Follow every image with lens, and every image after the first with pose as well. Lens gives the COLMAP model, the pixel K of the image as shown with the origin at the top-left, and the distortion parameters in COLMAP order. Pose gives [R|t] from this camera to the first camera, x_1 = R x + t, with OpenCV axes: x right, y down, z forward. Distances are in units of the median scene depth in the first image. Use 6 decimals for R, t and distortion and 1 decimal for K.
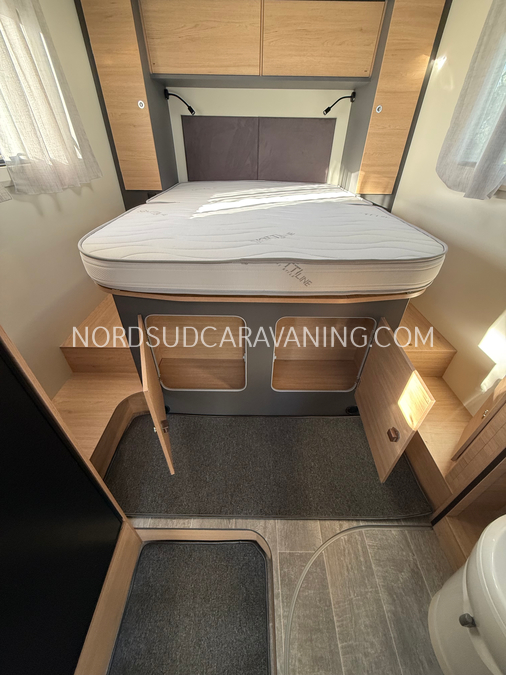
lens RADIAL K [[269.3, 0, 252.1], [0, 269.3, 339.0], [0, 0, 1]] dist [0.001572, -0.000656]
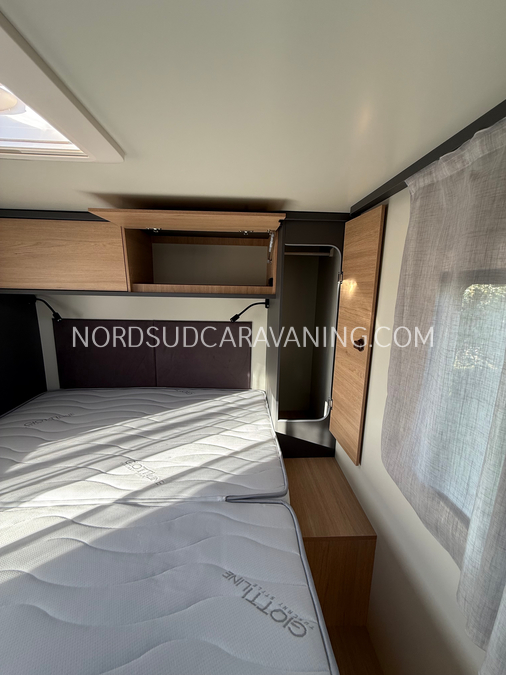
lens RADIAL K [[269.3, 0, 254.6], [0, 269.3, 338.0], [0, 0, 1]] dist [0.001572, -0.000656]
pose [[0.998603, -0.002416, 0.052780, 0.362678], [0.025036, 0.901322, -0.432425, -0.559249], [-0.046527, 0.433142, 0.900124, 0.387359]]
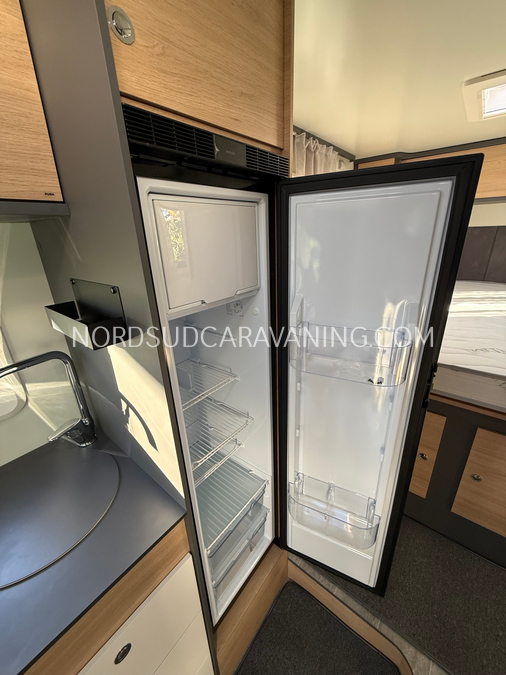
lens RADIAL K [[269.3, 0, 254.0], [0, 269.3, 335.5], [0, 0, 1]] dist [0.001572, -0.000656]
pose [[0.783102, 0.184552, -0.593879, -0.019672], [-0.337534, 0.928190, -0.156638, 0.022578], [0.522325, 0.323117, 0.789159, -0.175030]]
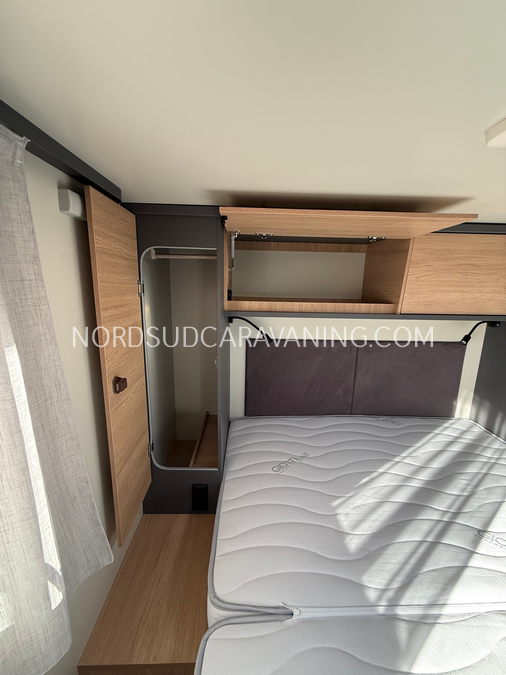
lens RADIAL K [[269.3, 0, 250.0], [0, 269.3, 339.2], [0, 0, 1]] dist [0.001572, -0.000656]
pose [[0.999111, -0.000314, 0.042149, -0.367403], [0.017770, 0.909896, -0.414455, -0.711790], [-0.038221, 0.414835, 0.909093, 0.495212]]
